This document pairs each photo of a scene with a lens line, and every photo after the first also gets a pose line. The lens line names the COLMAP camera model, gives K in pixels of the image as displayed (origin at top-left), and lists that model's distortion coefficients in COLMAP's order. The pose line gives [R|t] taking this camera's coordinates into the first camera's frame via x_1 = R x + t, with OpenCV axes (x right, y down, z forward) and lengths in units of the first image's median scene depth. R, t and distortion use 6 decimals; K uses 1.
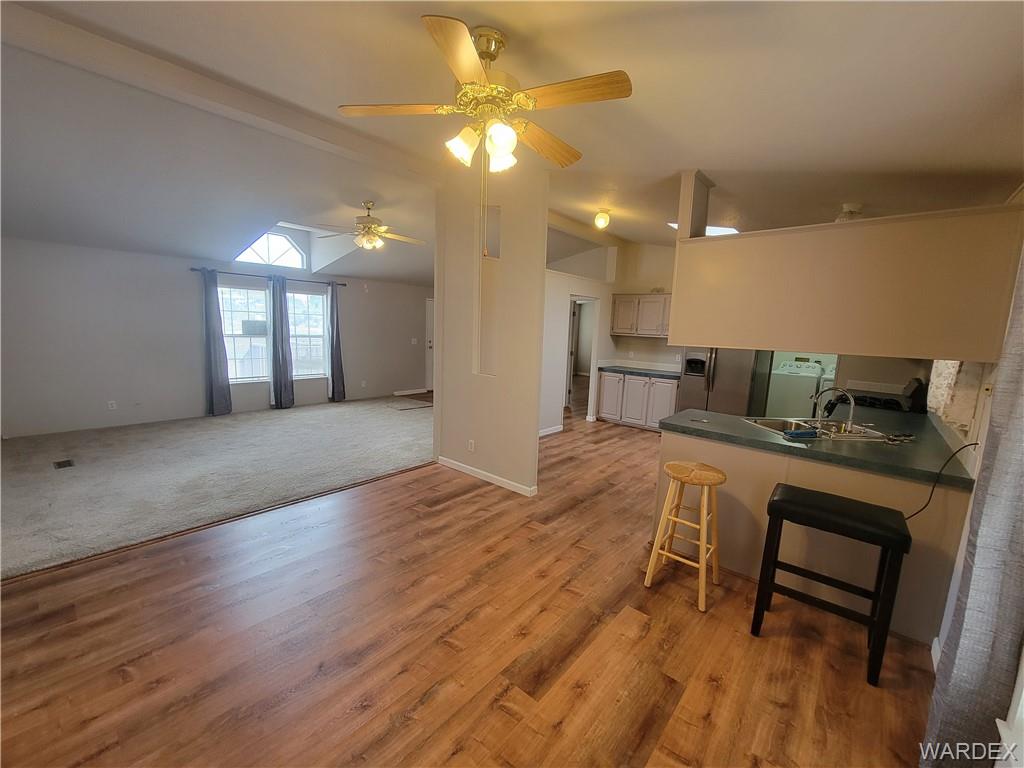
lens RADIAL K [[419.2, 0, 515.7], [0, 419.2, 383.6], [0, 0, 1]] dist [-0.003945, 0.000084]
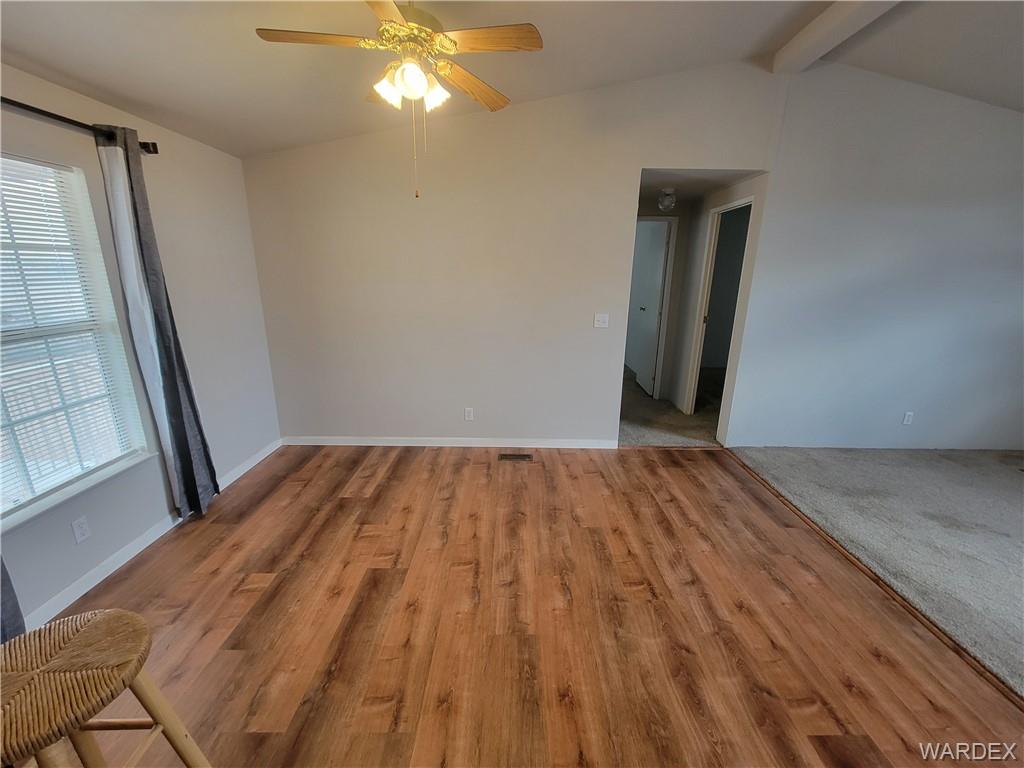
lens RADIAL K [[419.2, 0, 513.1], [0, 419.2, 389.0], [0, 0, 1]] dist [-0.003945, 0.000084]
pose [[-0.758270, 0.128172, -0.639217, 0.179415], [-0.132765, 0.929578, 0.343886, -0.091194], [0.638279, 0.345624, -0.687854, 0.769810]]
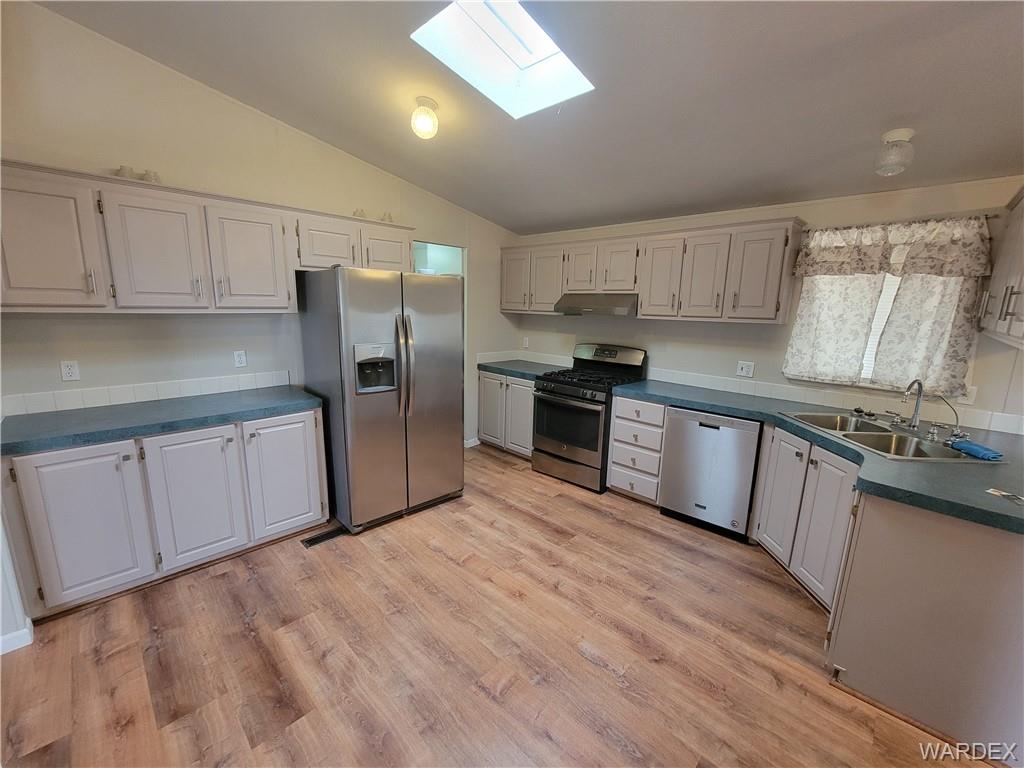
lens RADIAL K [[419.2, 0, 516.2], [0, 419.2, 384.7], [0, 0, 1]] dist [-0.003945, 0.000084]
pose [[0.058456, -0.231051, 0.971184, -0.029412], [0.116704, 0.967759, 0.223211, -0.144941], [-0.991445, 0.100293, 0.083536, 1.024432]]
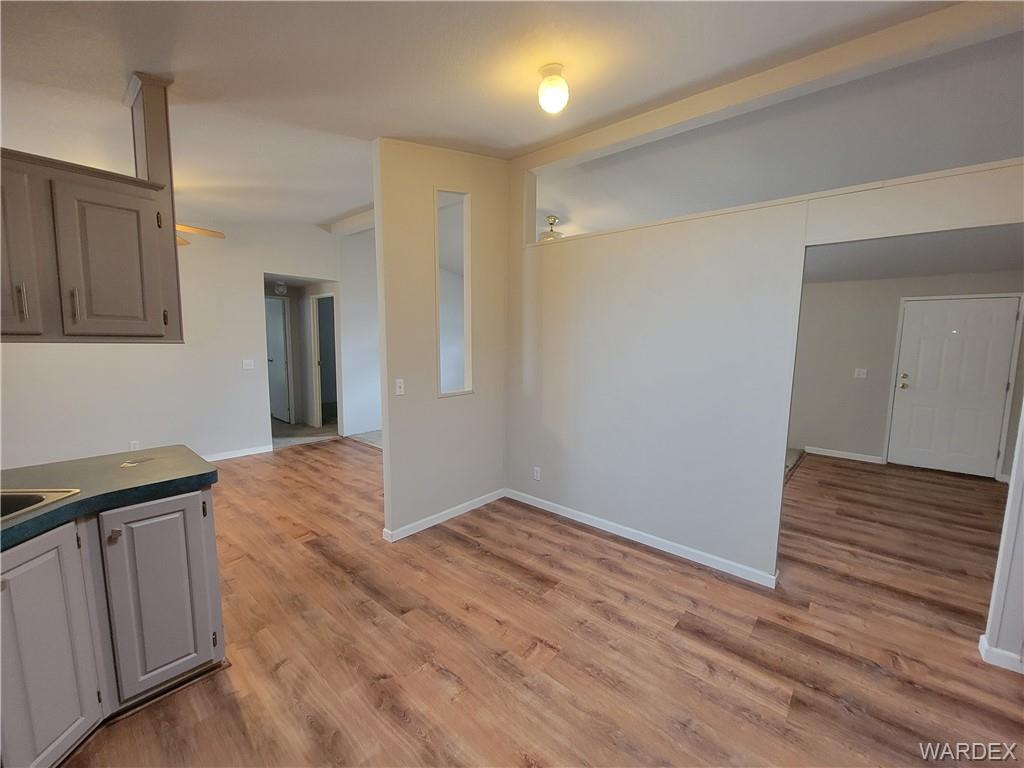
lens RADIAL K [[419.2, 0, 516.1], [0, 419.2, 387.4], [0, 0, 1]] dist [-0.003945, 0.000084]
pose [[-0.001916, 0.075415, -0.997150, 0.701794], [-0.153485, 0.985315, 0.074814, -0.100280], [0.988149, 0.153191, 0.009688, 1.028589]]
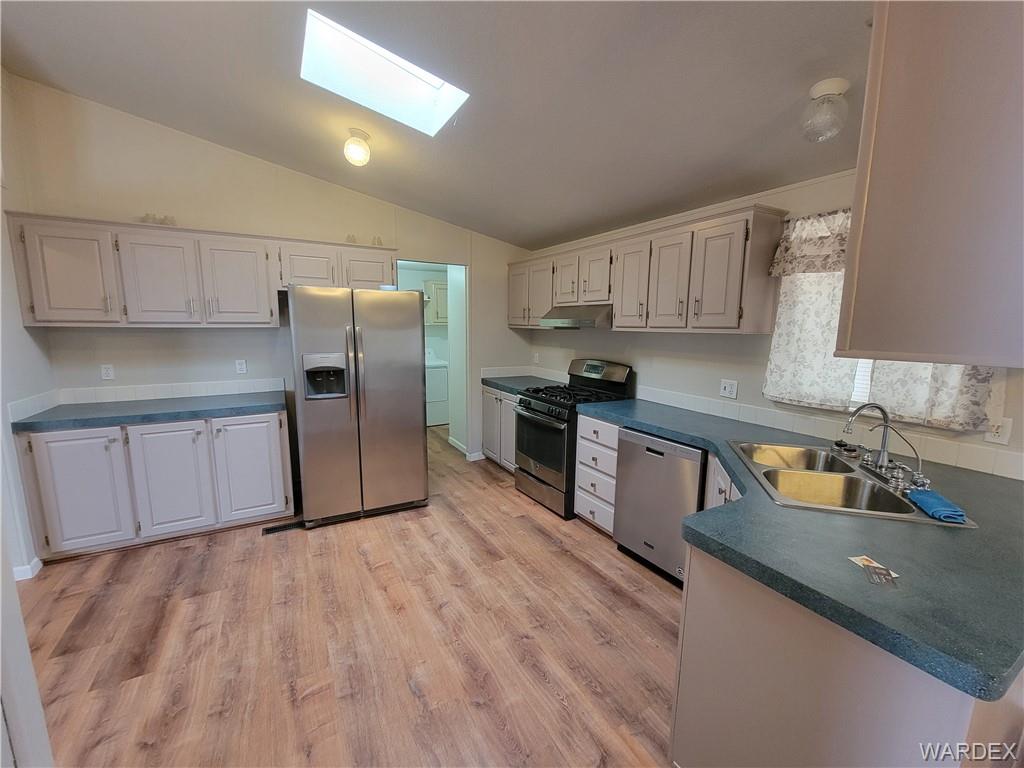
lens RADIAL K [[419.2, 0, 516.1], [0, 419.2, 384.7], [0, 0, 1]] dist [-0.003945, 0.000084]
pose [[0.331278, -0.178196, 0.926553, 0.036608], [0.135081, 0.980845, 0.140341, -0.096581], [-0.933814, 0.078668, 0.349004, 0.766750]]
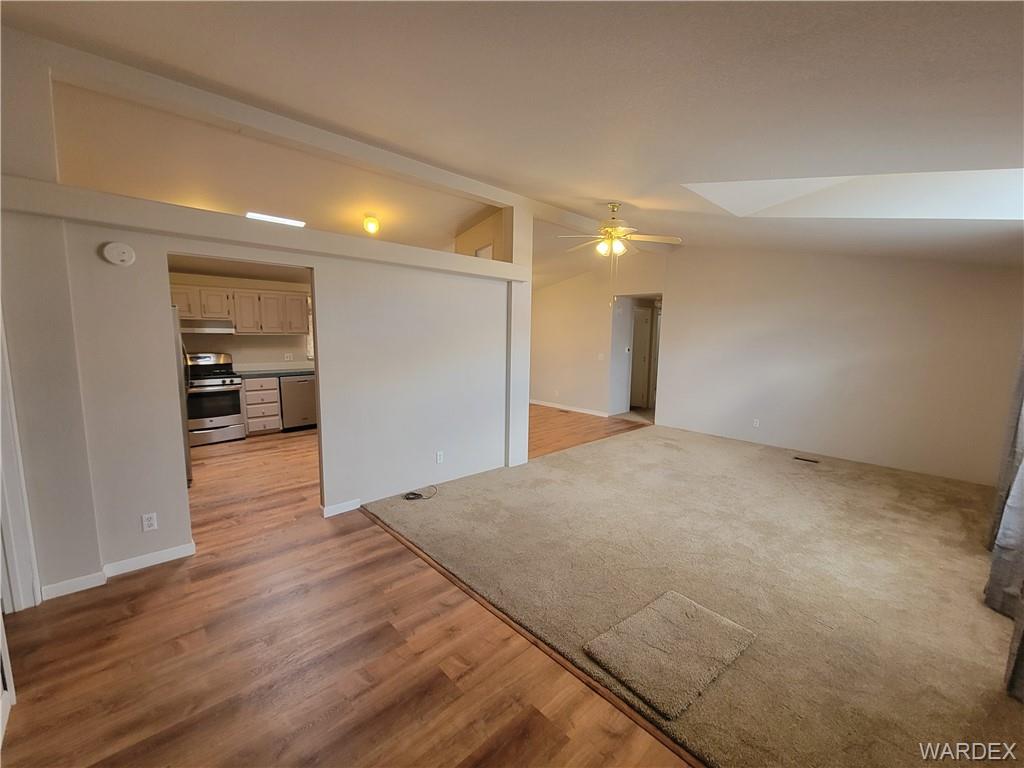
lens RADIAL K [[419.2, 0, 513.8], [0, 419.2, 386.7], [0, 0, 1]] dist [-0.003945, 0.000084]
pose [[-0.992345, -0.073002, 0.099611, -0.262412], [-0.044162, 0.963012, 0.265814, -0.299113], [-0.115331, 0.259381, -0.958864, 2.070278]]
